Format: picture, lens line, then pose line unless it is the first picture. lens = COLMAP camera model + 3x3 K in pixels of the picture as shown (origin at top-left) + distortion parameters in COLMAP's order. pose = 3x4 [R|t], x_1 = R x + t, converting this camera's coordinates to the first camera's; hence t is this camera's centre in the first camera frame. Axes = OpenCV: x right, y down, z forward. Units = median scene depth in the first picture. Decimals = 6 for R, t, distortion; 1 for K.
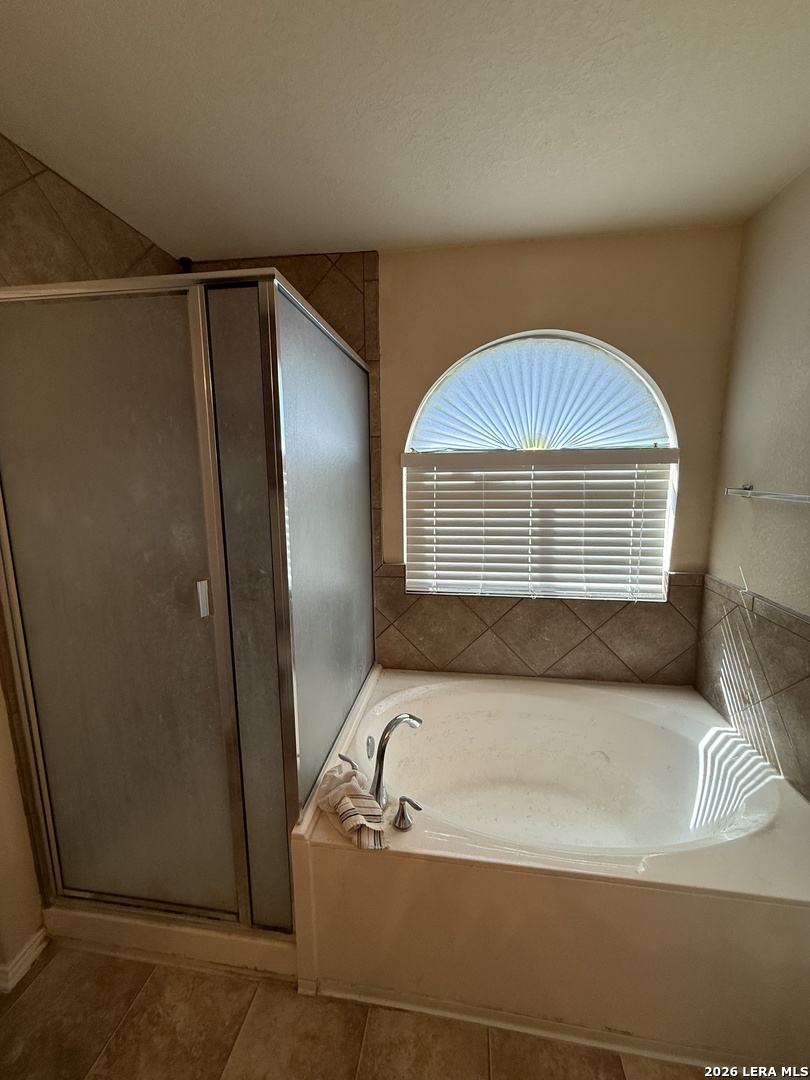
lens RADIAL K [[433.2, 0, 407.6], [0, 433.2, 539.6], [0, 0, 1]] dist [-0.000505, -0.000599]
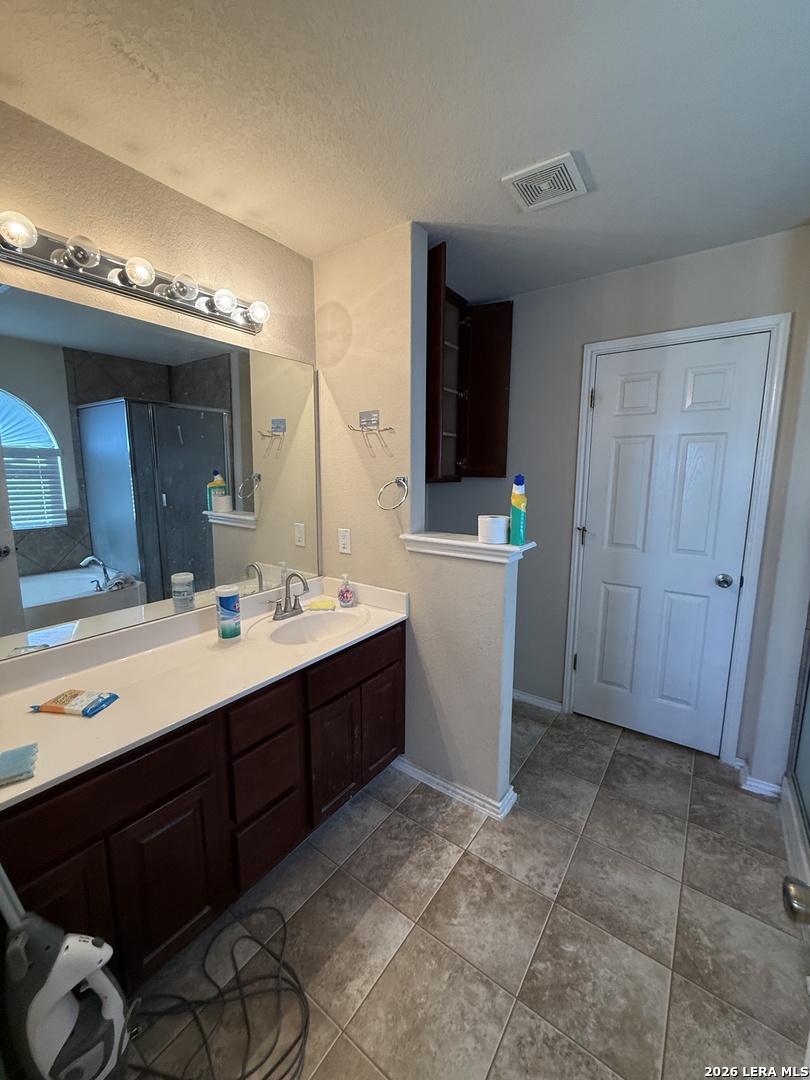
lens RADIAL K [[433.2, 0, 406.1], [0, 433.2, 537.1], [0, 0, 1]] dist [-0.000505, -0.000599]
pose [[-0.467685, 0.141106, -0.872559, 0.973787], [-0.123697, 0.967012, 0.222681, -0.076001], [0.875197, 0.212077, -0.434802, 0.407156]]
